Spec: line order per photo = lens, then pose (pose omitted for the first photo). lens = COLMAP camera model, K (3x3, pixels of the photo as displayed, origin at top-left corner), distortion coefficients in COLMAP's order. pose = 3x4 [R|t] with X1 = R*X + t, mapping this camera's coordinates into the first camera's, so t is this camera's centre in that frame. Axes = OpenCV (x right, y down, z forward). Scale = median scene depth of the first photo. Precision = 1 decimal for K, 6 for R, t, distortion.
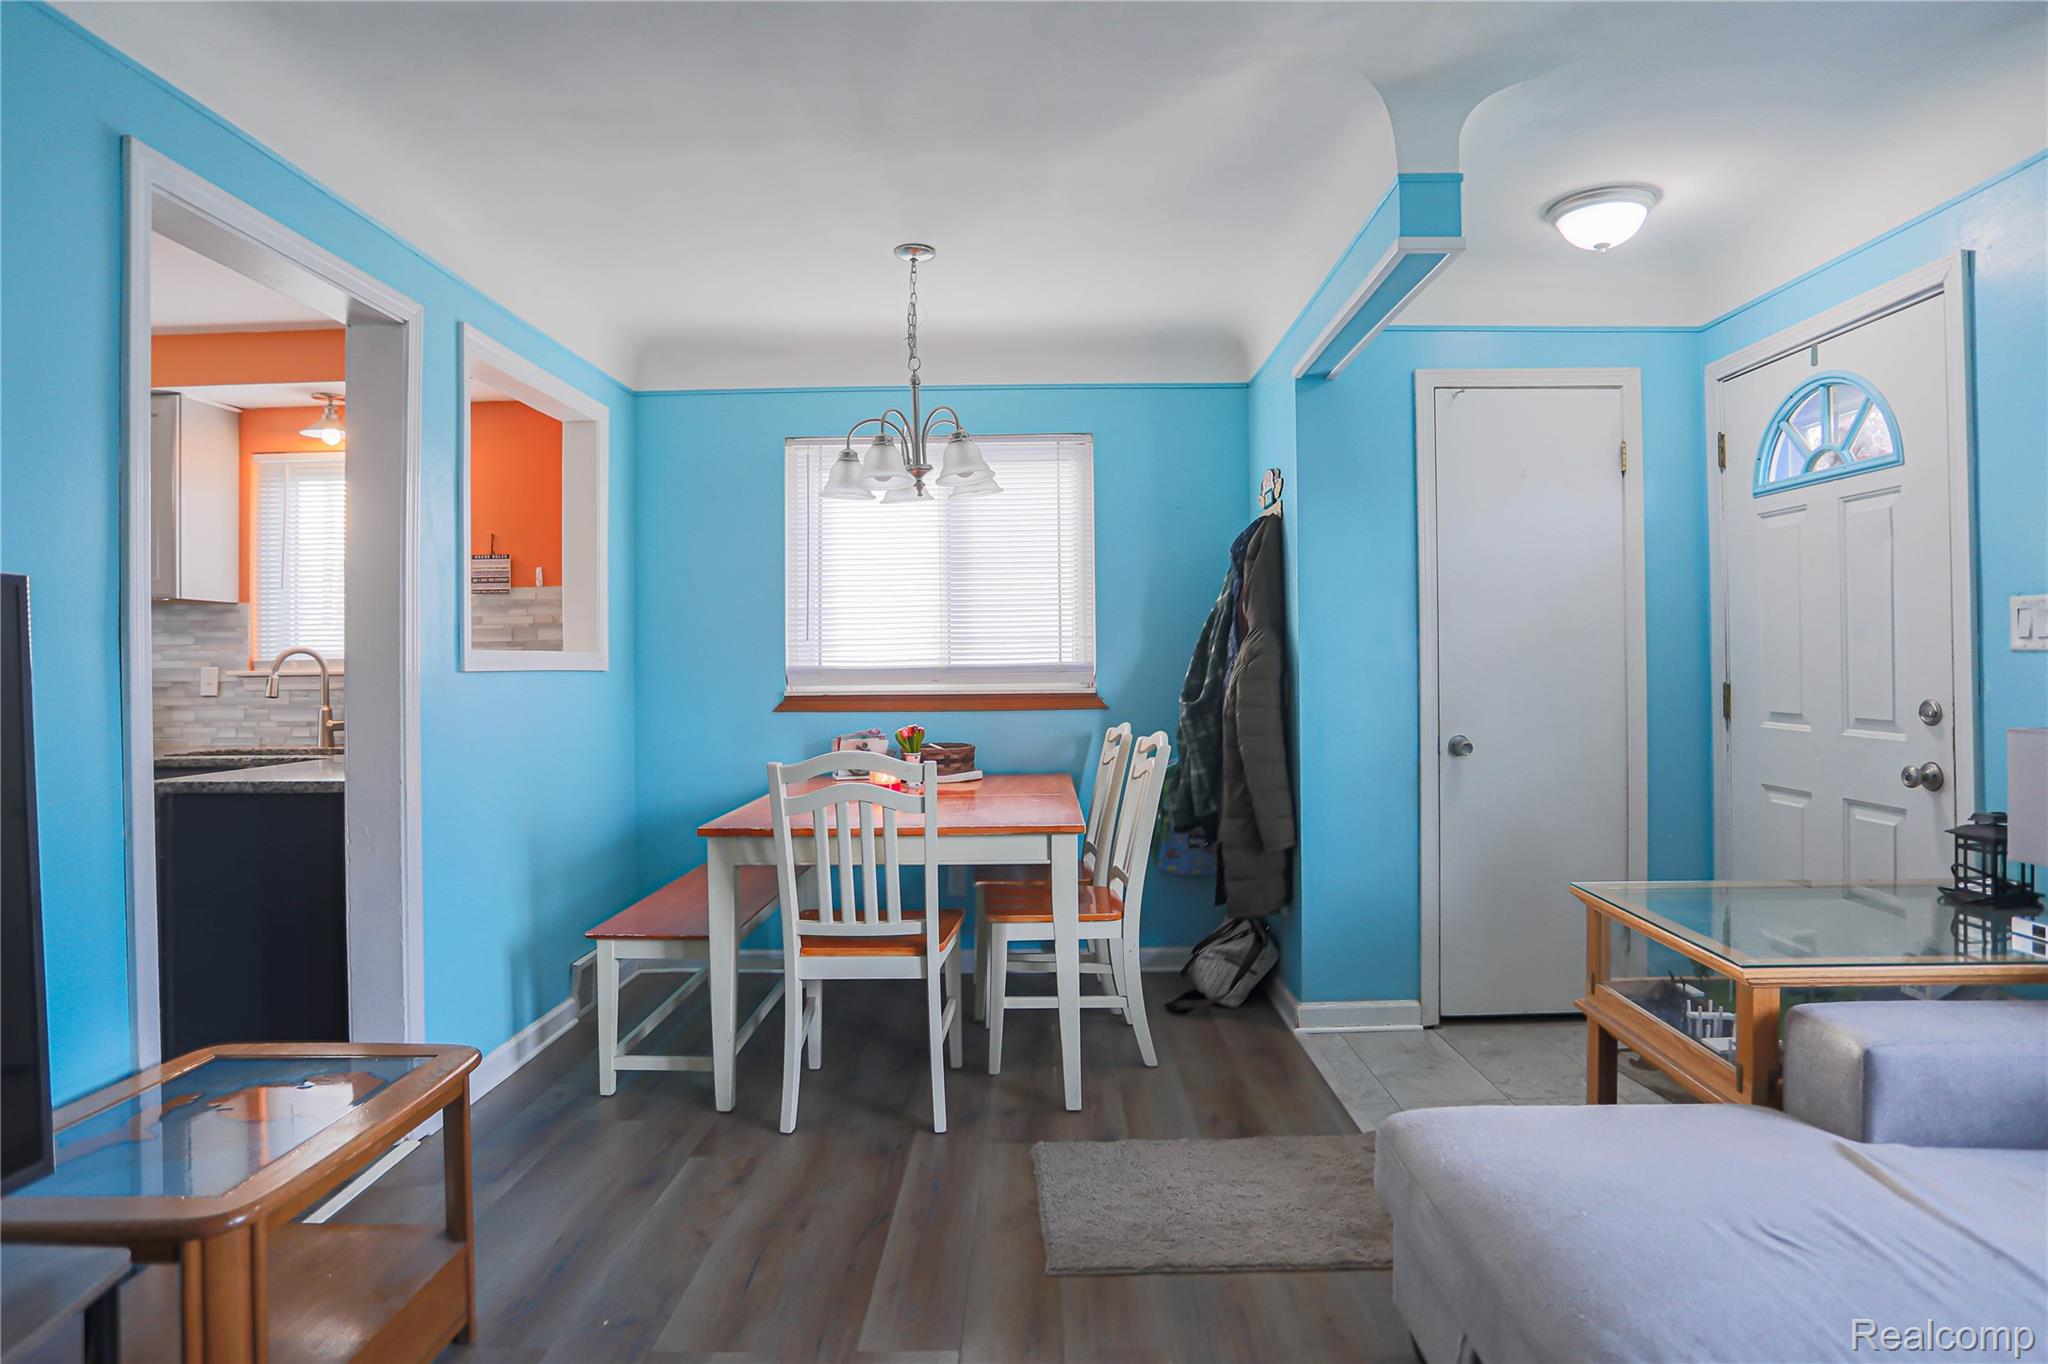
lens RADIAL K [[1120.9, 0, 1049.4], [0, 1120.9, 657.5], [0, 0, 1]] dist [-0.049201, 0.017084]
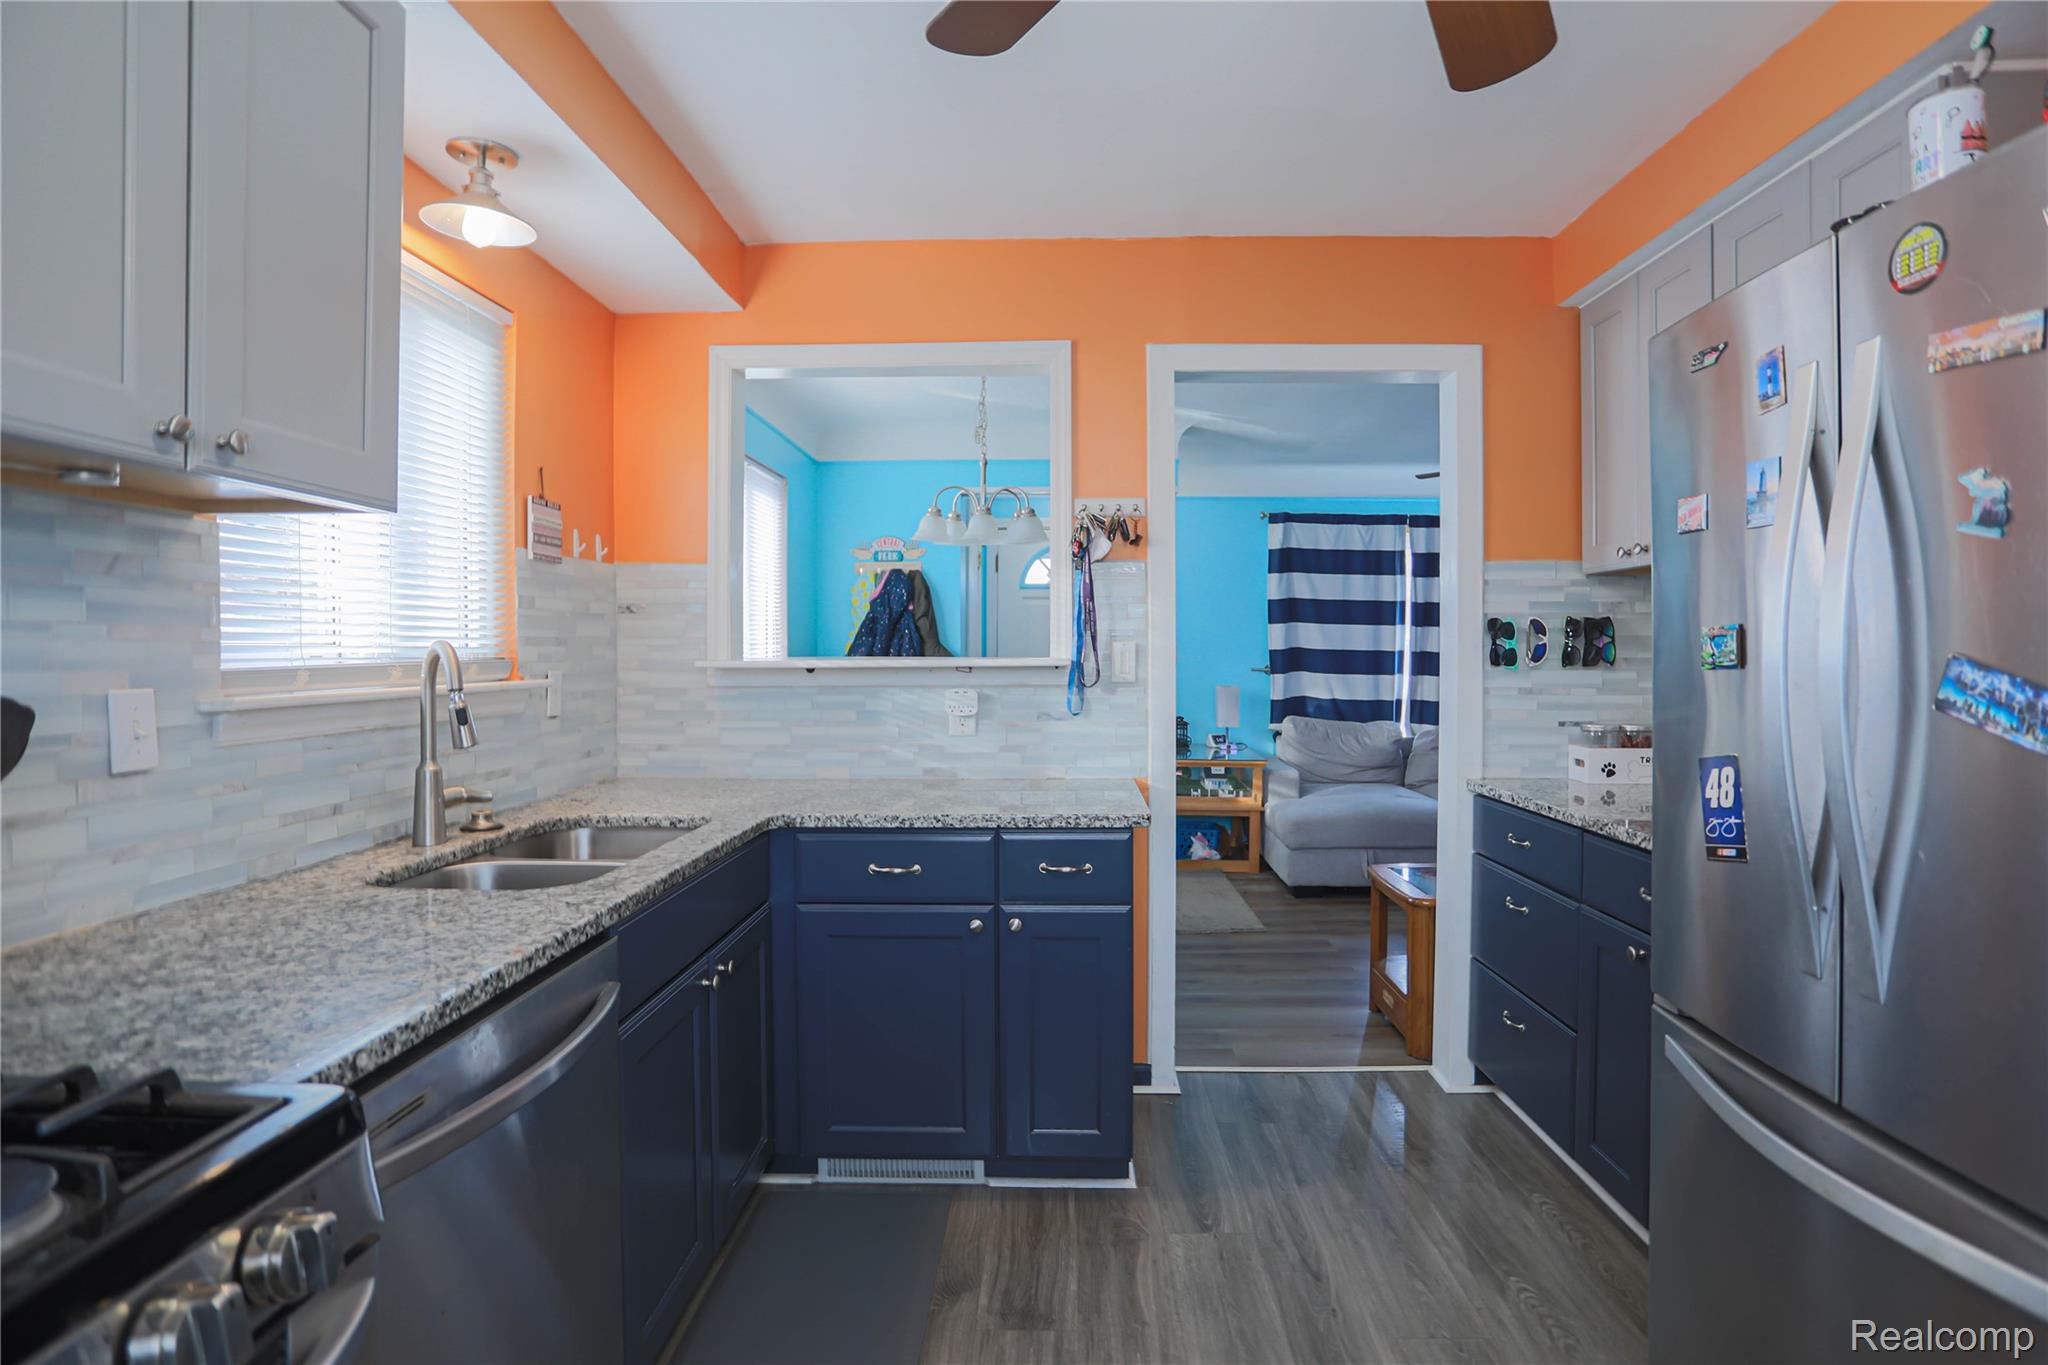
lens RADIAL K [[1057.3, 0, 1029.0], [0, 1057.3, 677.4], [0, 0, 1]] dist [-0.053676, 0.011760]
pose [[0.024077, -0.014575, 0.999604, -1.393518], [-0.008765, 0.999852, 0.014790, -0.003114], [-0.999672, -0.009117, 0.023946, 0.902364]]
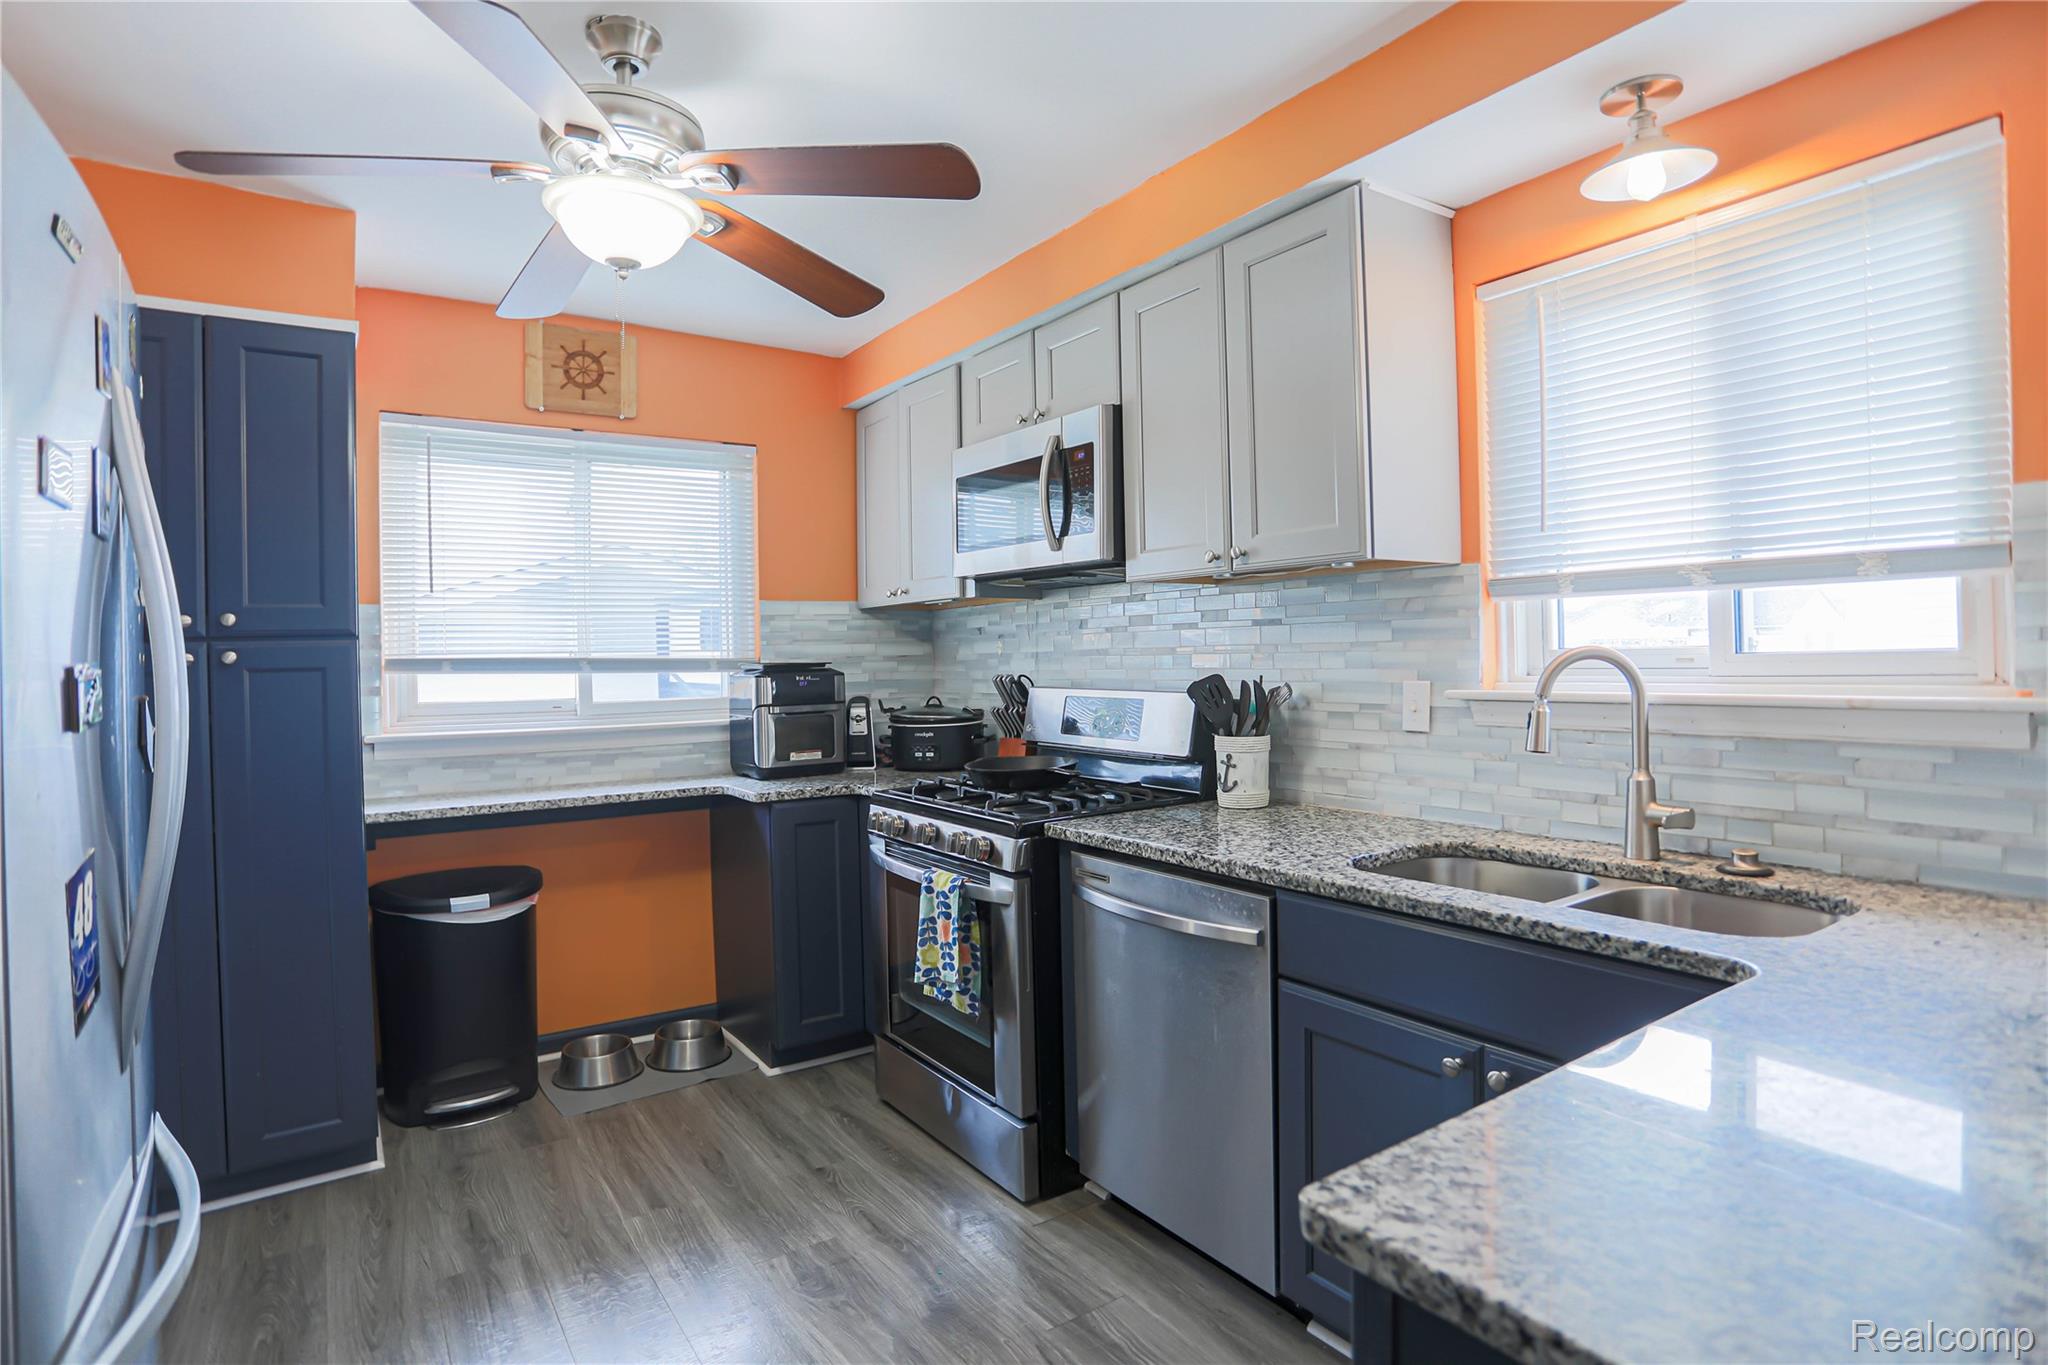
lens RADIAL K [[1057.3, 0, 1028.7], [0, 1057.3, 672.3], [0, 0, 1]] dist [-0.053676, 0.011760]
pose [[0.575225, 0.010704, -0.817925, -0.559688], [0.024366, 0.999246, 0.030213, -0.021608], [0.817633, -0.037308, 0.574530, 0.670186]]
